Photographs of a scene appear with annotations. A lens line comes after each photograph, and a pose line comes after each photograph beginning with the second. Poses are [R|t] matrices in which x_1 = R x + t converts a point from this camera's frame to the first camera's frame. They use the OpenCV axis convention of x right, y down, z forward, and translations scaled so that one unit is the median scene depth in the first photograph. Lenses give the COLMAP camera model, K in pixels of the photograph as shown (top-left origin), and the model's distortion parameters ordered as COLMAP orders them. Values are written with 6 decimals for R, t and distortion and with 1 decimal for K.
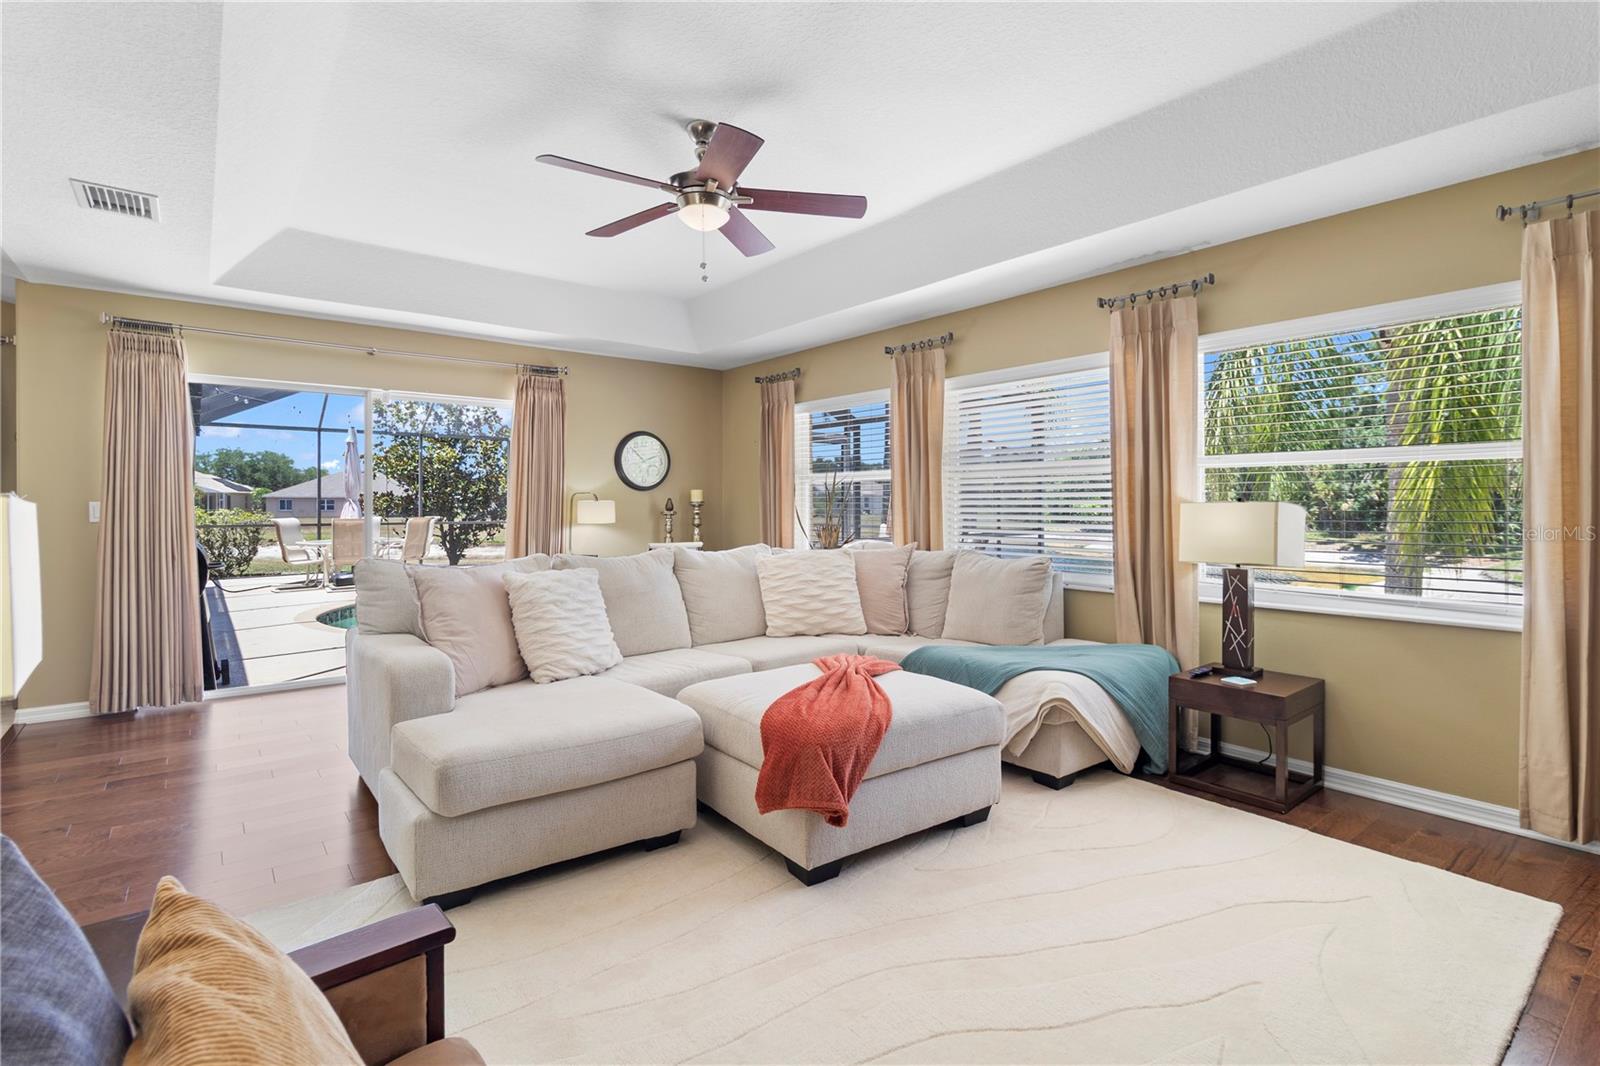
lens RADIAL K [[756.7, 0, 816.1], [0, 756.7, 502.6], [0, 0, 1]] dist [0.001726, -0.001435]
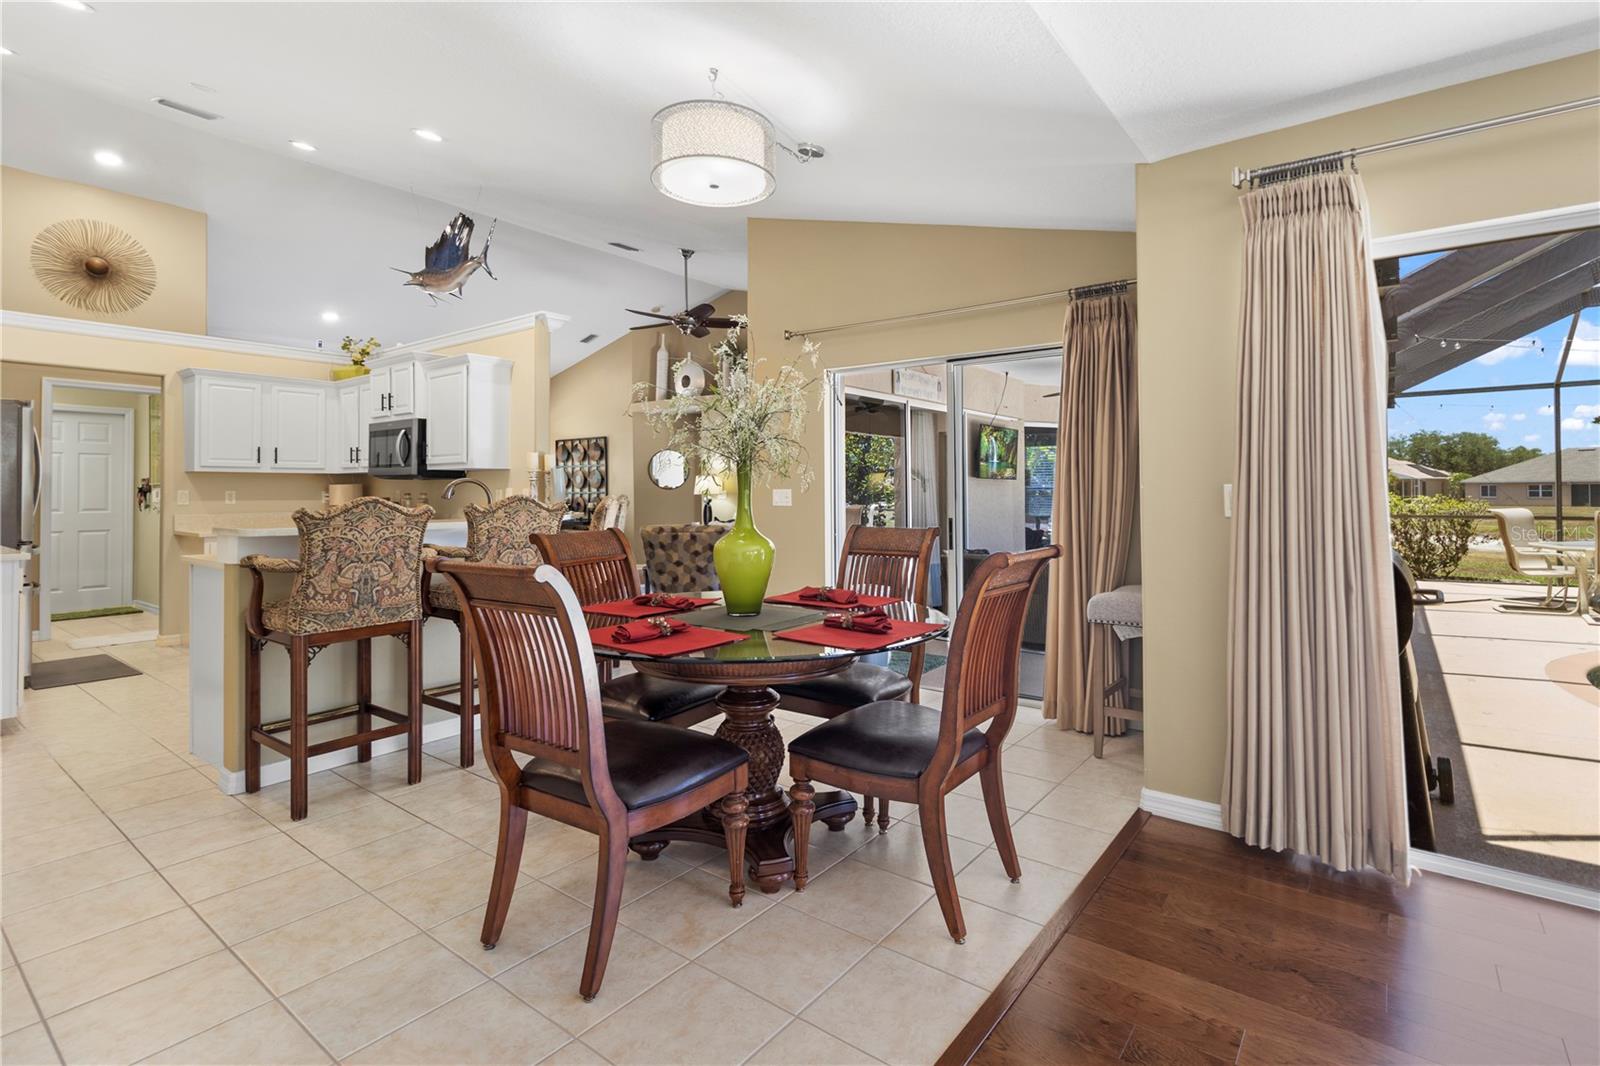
lens RADIAL K [[756.7, 0, 813.0], [0, 756.7, 480.6], [0, 0, 1]] dist [0.001726, -0.001435]
pose [[0.230243, -0.015336, -0.973012, -0.131410], [0.004767, 0.999882, -0.014631, 0.001086], [0.973122, -0.001270, 0.230289, 0.160695]]
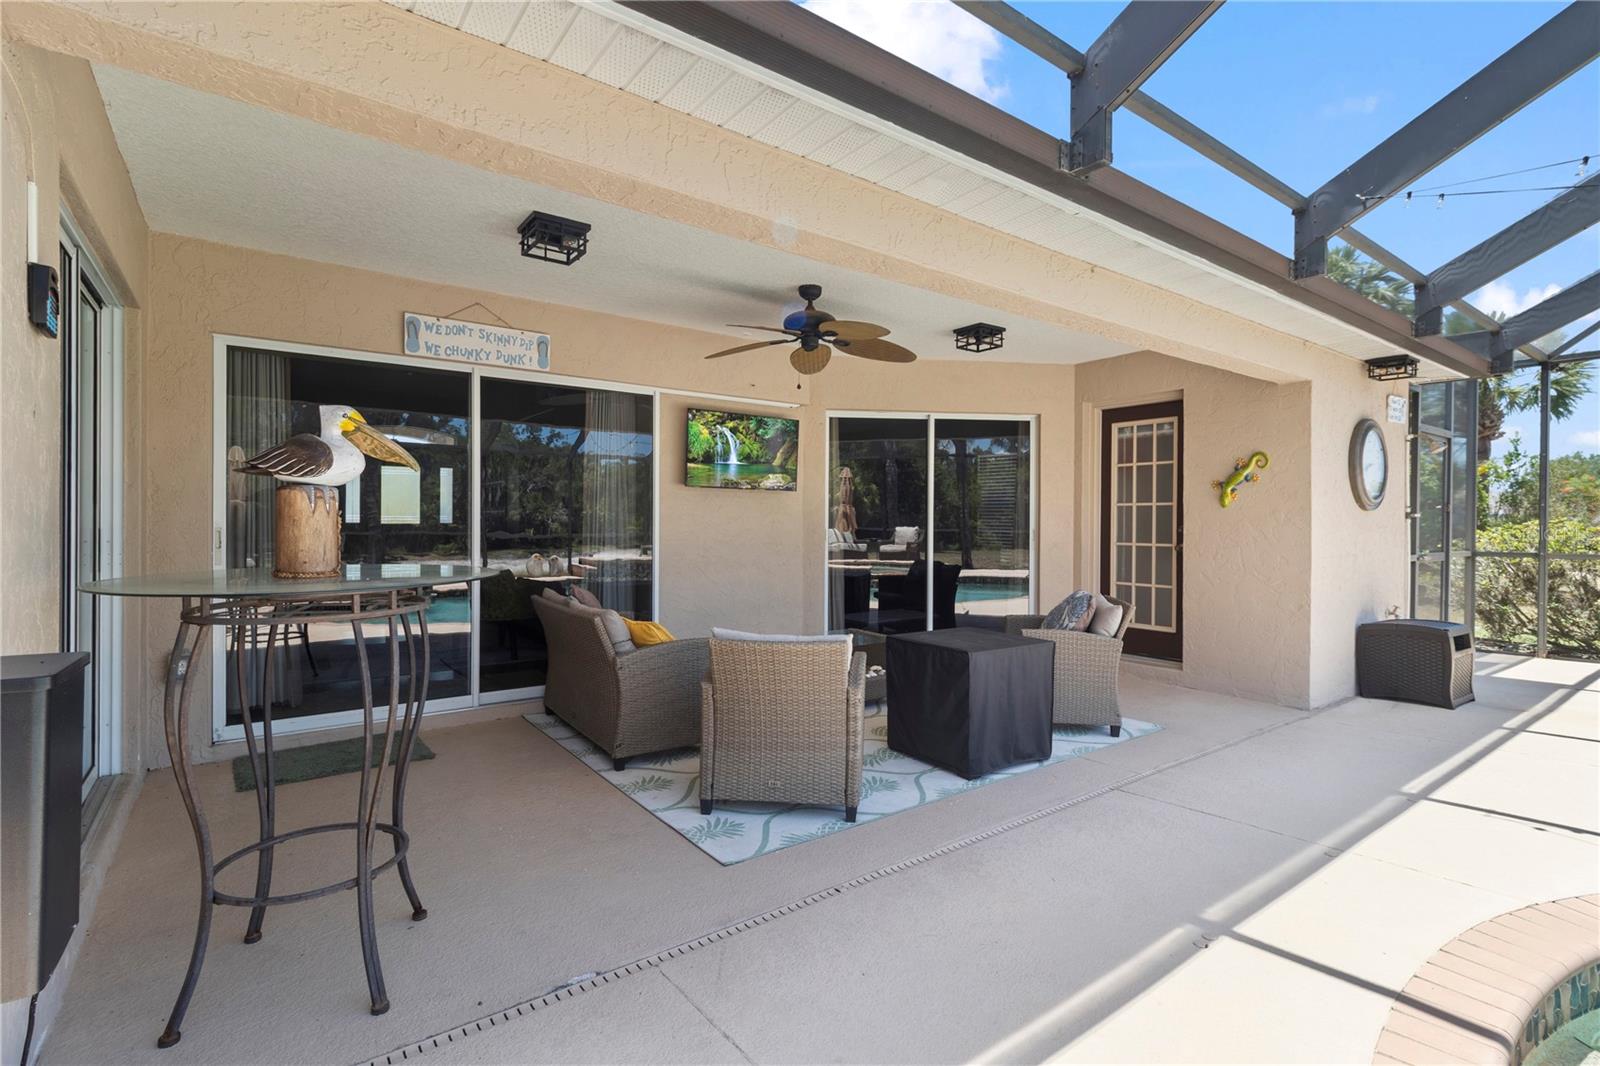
lens RADIAL K [[756.7, 0, 796.4], [0, 756.7, 526.1], [0, 0, 1]] dist [0.001726, -0.001435]
pose [[-0.052226, 0.003499, -0.998629, -0.255599], [-0.003920, 0.999985, 0.003709, 0.010165], [0.998628, 0.004109, -0.052212, 0.469042]]
